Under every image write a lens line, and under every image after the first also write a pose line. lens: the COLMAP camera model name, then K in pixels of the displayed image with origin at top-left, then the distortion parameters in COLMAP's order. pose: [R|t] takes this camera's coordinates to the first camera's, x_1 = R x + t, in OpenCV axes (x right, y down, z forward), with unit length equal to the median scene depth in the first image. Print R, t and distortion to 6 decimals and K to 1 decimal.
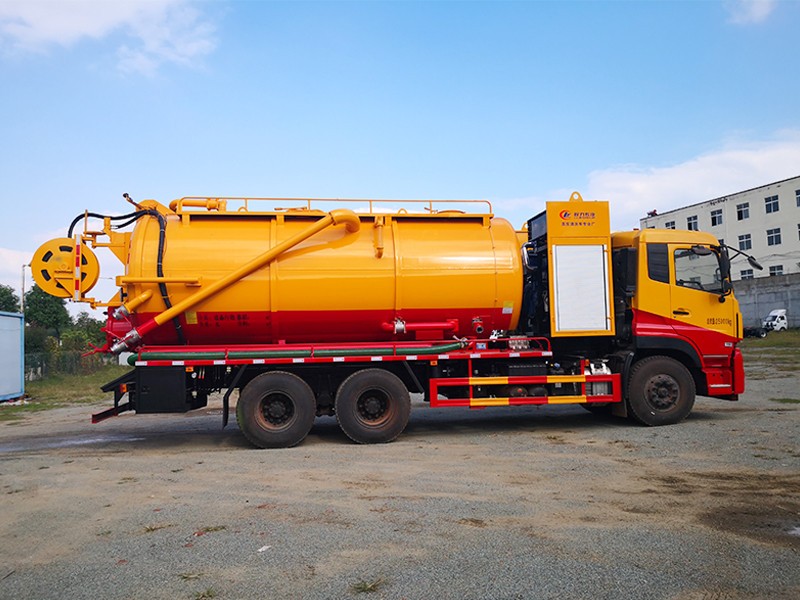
lens RADIAL K [[672.6, 0, 398.9], [0, 672.6, 296.6], [0, 0, 1]] dist [0.045679, -0.003654]
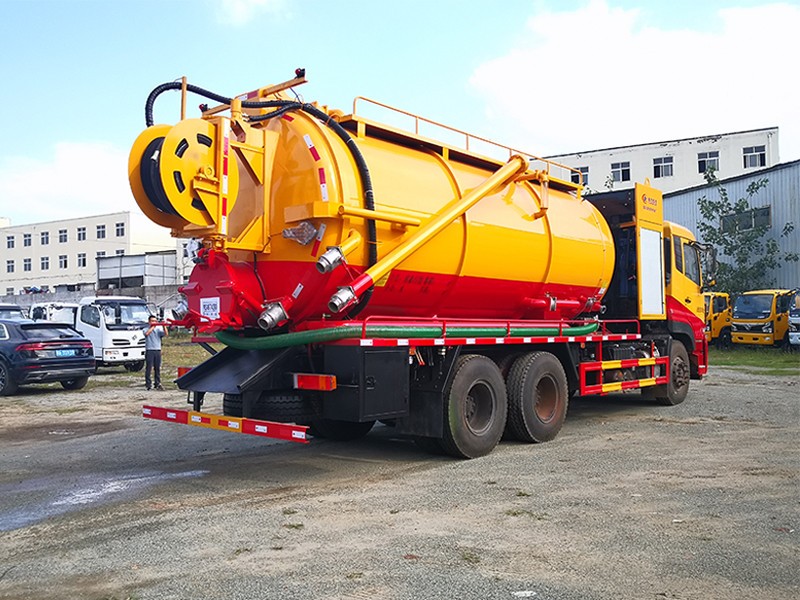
lens RADIAL K [[738.6, 0, 401.5], [0, 738.6, 299.6], [0, 0, 1]] dist [0.035491, 0.000000]
pose [[0.739320, 0.041523, 0.672073, -0.762850], [-0.032384, 0.999135, -0.026105, 0.070461], [-0.672576, -0.002465, 0.740024, 0.431986]]
